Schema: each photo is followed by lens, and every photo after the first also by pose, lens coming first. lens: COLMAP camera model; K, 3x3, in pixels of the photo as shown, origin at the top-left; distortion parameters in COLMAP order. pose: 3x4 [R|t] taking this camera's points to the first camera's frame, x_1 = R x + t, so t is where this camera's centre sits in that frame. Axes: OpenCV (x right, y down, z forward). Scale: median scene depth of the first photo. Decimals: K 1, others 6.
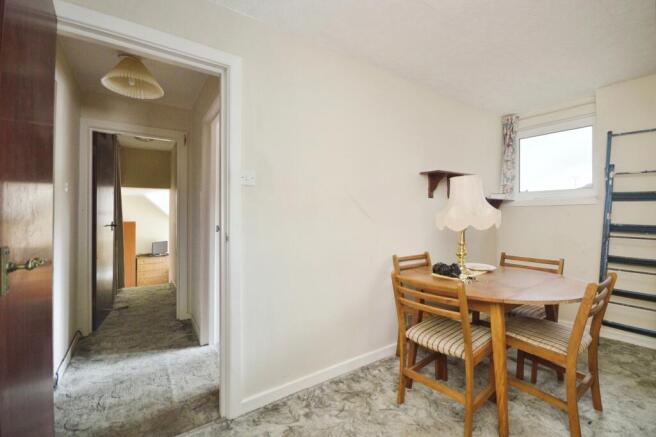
lens RADIAL K [[284.3, 0, 328.0], [0, 284.3, 218.5], [0, 0, 1]] dist [0.000965, -0.000034]
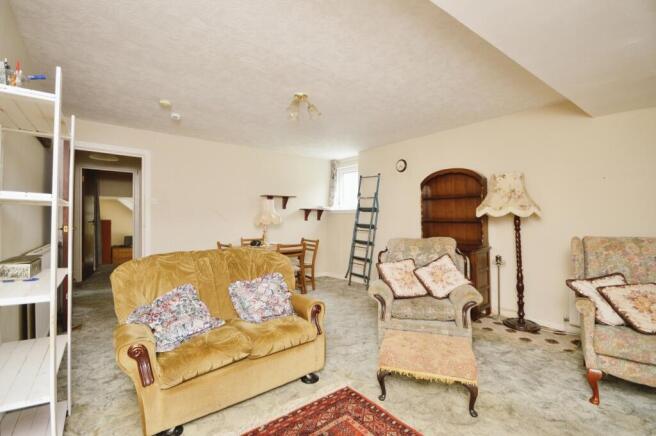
lens RADIAL K [[284.3, 0, 328.0], [0, 284.3, 218.0], [0, 0, 1]] dist [0.000965, -0.000034]
pose [[0.999145, 0.010422, 0.040010, 0.696622], [-0.010218, 0.999934, -0.005304, -0.005670], [-0.040063, 0.004890, 0.999185, -0.920158]]
